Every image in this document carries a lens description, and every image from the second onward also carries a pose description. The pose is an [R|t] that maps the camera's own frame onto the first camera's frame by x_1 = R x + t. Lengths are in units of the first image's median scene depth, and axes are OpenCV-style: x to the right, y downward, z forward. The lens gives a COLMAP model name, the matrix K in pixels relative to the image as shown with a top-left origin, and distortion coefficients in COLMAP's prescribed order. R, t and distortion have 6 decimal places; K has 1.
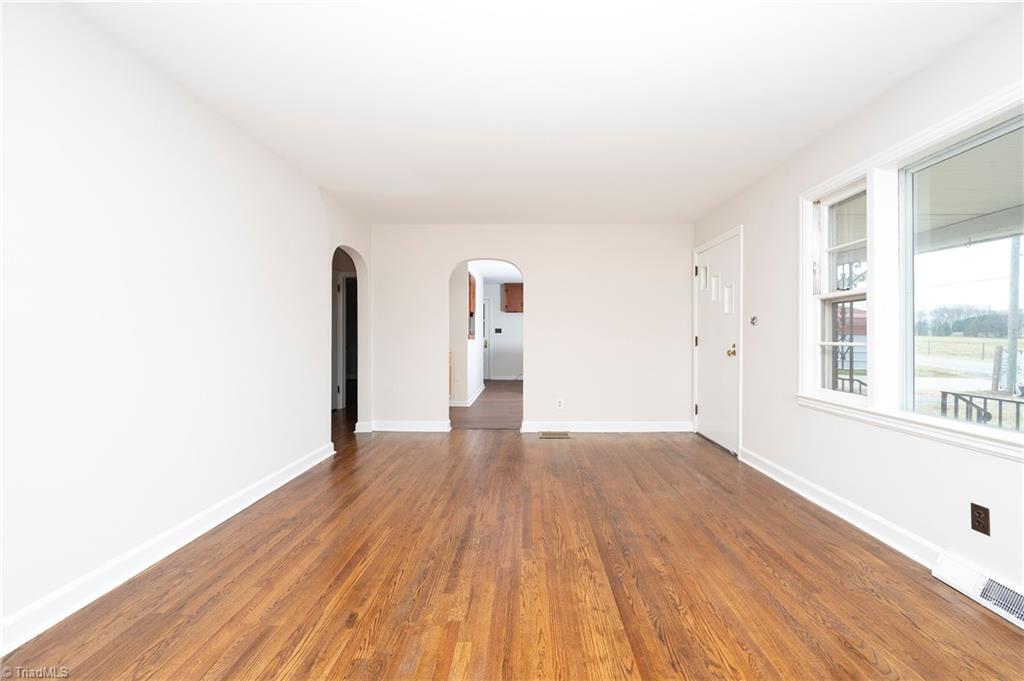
lens RADIAL K [[396.7, 0, 516.4], [0, 396.7, 338.1], [0, 0, 1]] dist [-0.001044, -0.000136]
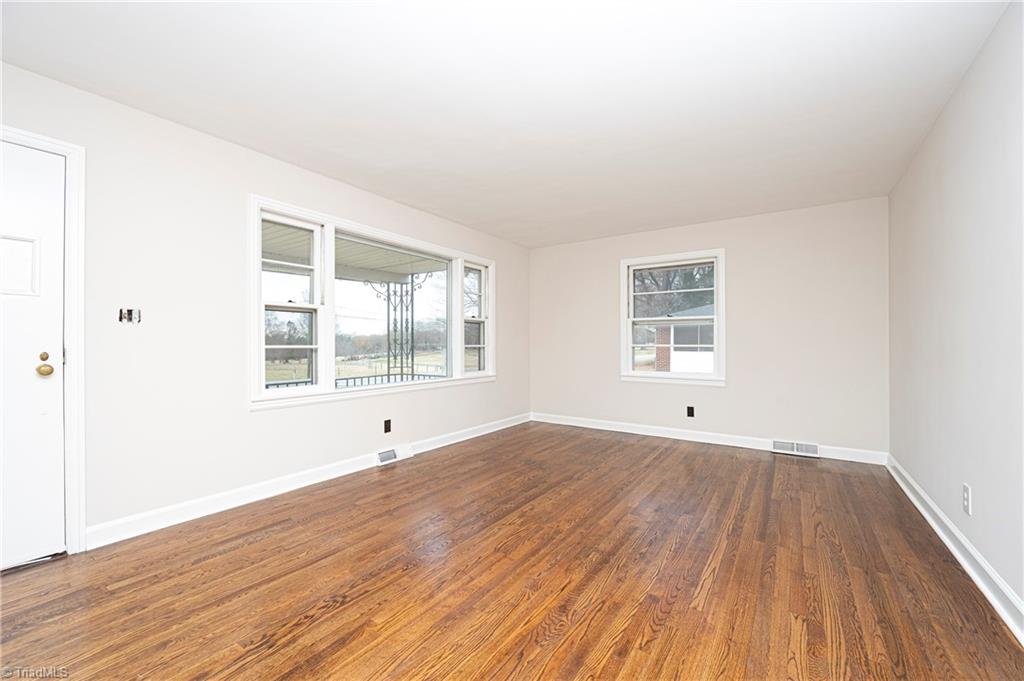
lens RADIAL K [[410.0, 0, 512.0], [0, 410.0, 340.5], [0, 0, 1]] dist [-0.001827, -0.000243]
pose [[-0.832156, 0.003567, 0.554530, -0.533154], [0.001636, 0.999991, -0.003977, 0.002187], [-0.554539, -0.002402, -0.832154, 2.114581]]
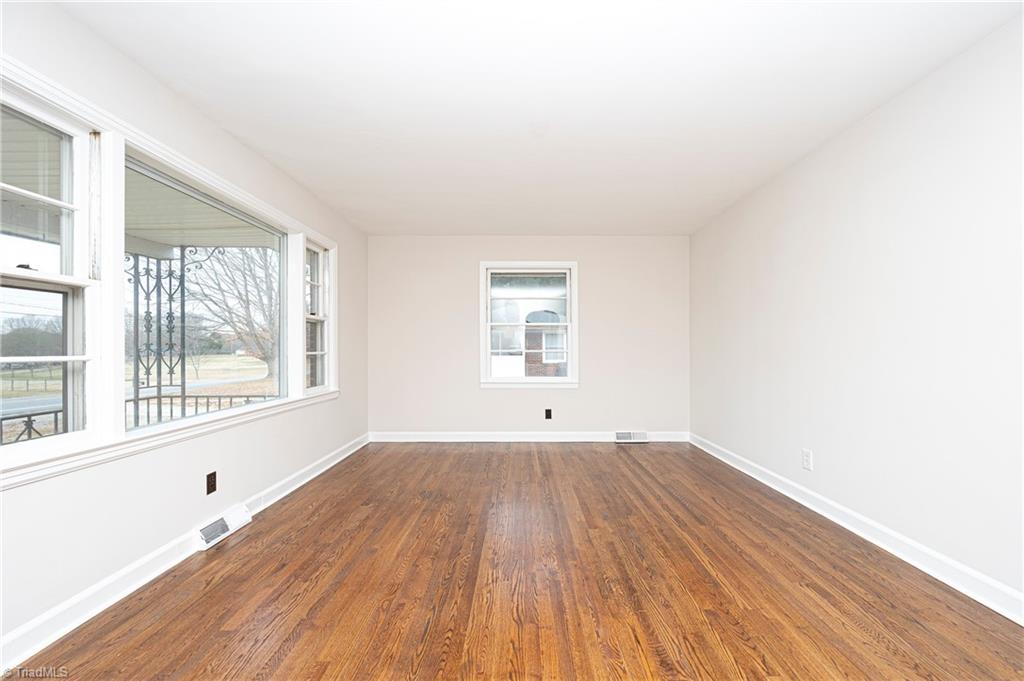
lens RADIAL K [[413.1, 0, 515.0], [0, 413.1, 344.2], [0, 0, 1]] dist [-0.002045, -0.000384]
pose [[-0.999862, 0.002009, -0.016472, 0.139661], [0.002088, 0.999986, -0.004779, -0.004609], [0.016462, -0.004813, -0.999853, 2.066513]]
